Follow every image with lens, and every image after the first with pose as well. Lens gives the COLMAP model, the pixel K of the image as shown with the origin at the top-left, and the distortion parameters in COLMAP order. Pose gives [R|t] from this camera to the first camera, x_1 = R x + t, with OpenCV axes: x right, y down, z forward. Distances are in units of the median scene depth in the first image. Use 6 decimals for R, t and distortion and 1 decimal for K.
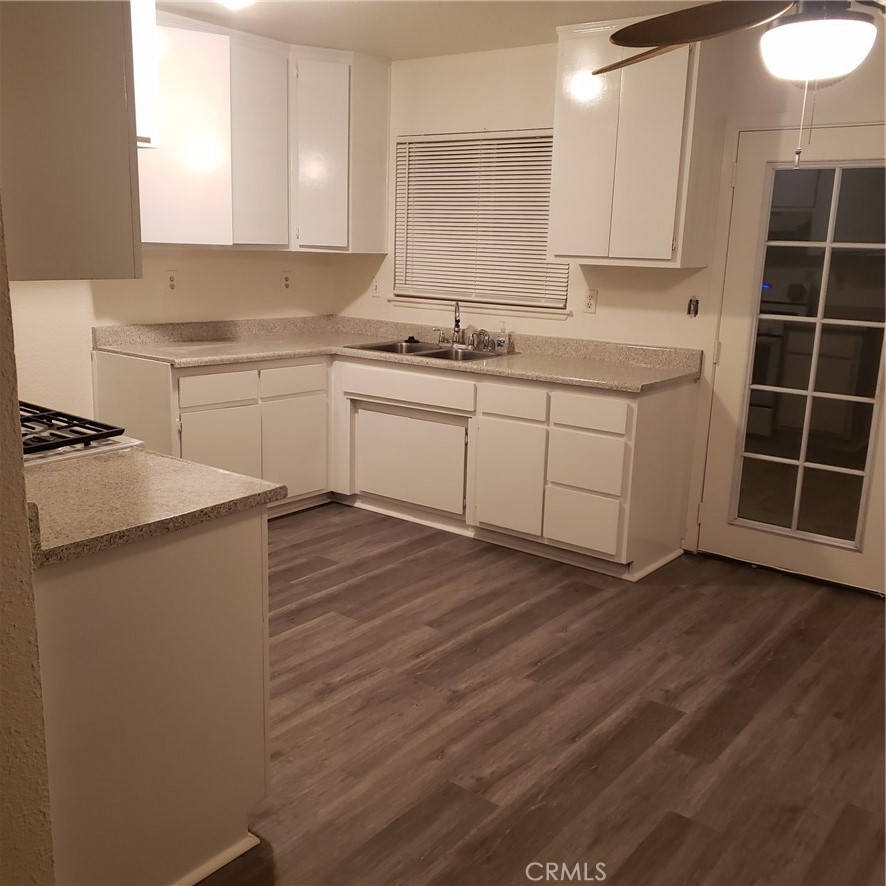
lens RADIAL K [[927.9, 0, 422.6], [0, 927.9, 441.7], [0, 0, 1]] dist [0.176248, -0.442267]
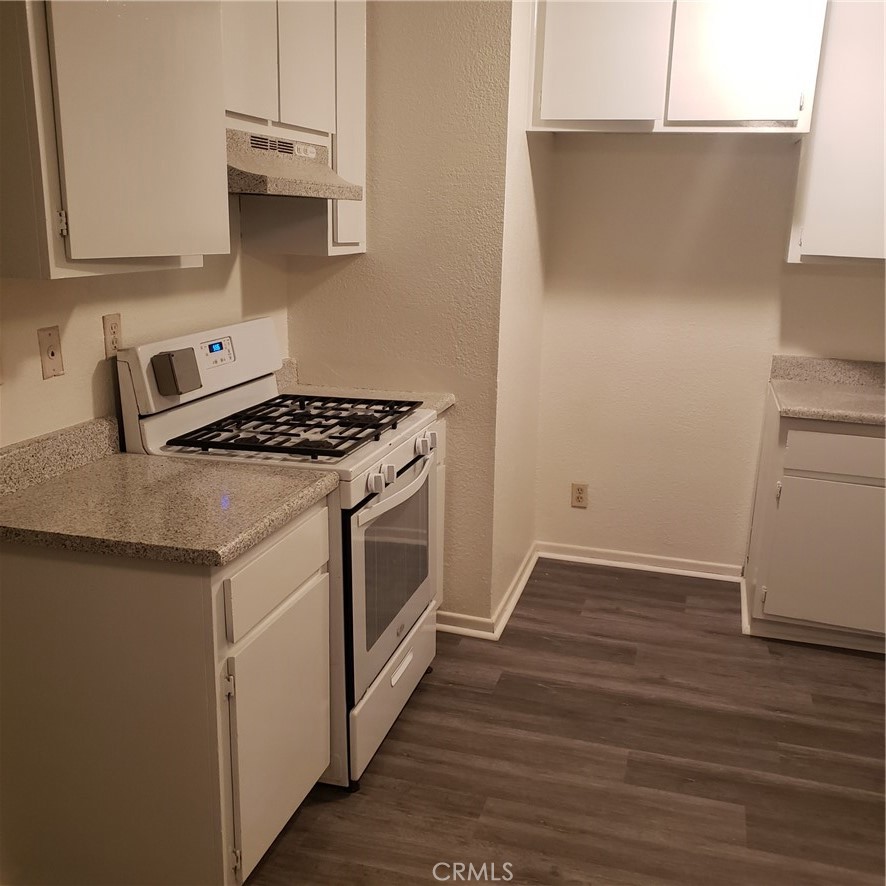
lens RADIAL K [[915.3, 0, 443.0], [0, 915.3, 443.0], [0, 0, 1]] dist [0.020506, 0.027536]
pose [[0.383168, 0.201868, -0.901350, 0.333624], [-0.210980, 0.969157, 0.127366, -0.099416], [0.899261, 0.141365, 0.413940, 0.459053]]
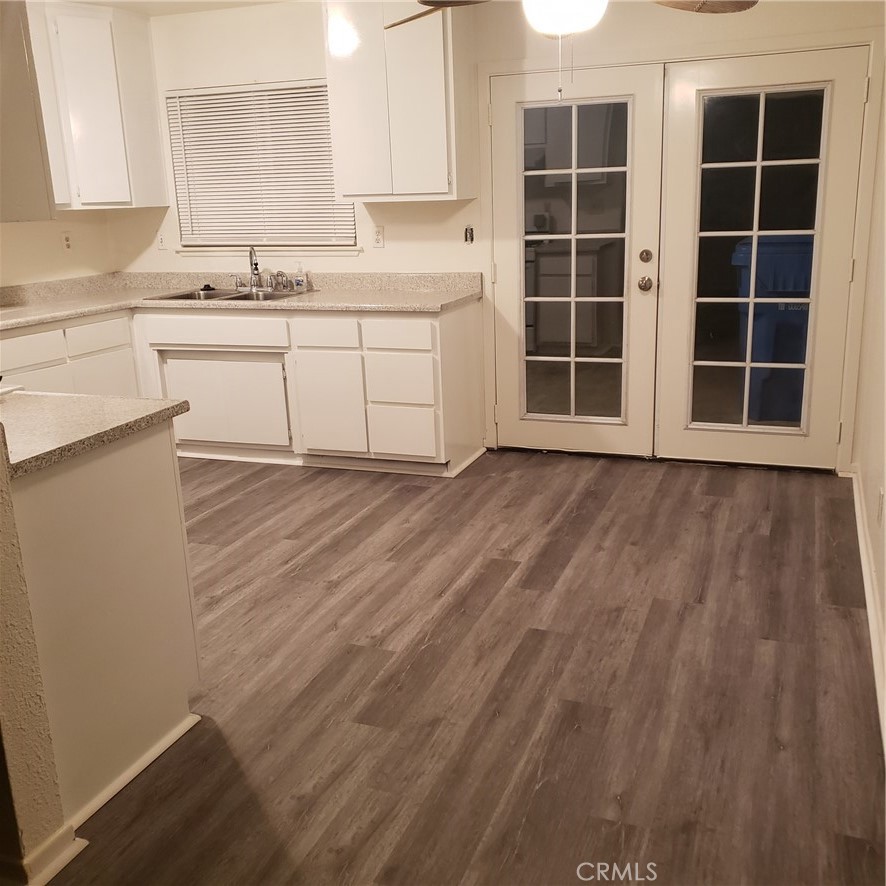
lens RADIAL K [[949.3, 0, 443.0], [0, 949.3, 443.0], [0, 0, 1]] dist [0.203182, -0.748599]
pose [[0.950566, -0.132790, 0.280697, -0.106968], [0.122360, 0.990991, 0.054445, 0.042005], [-0.285398, -0.017408, 0.958251, -0.111462]]
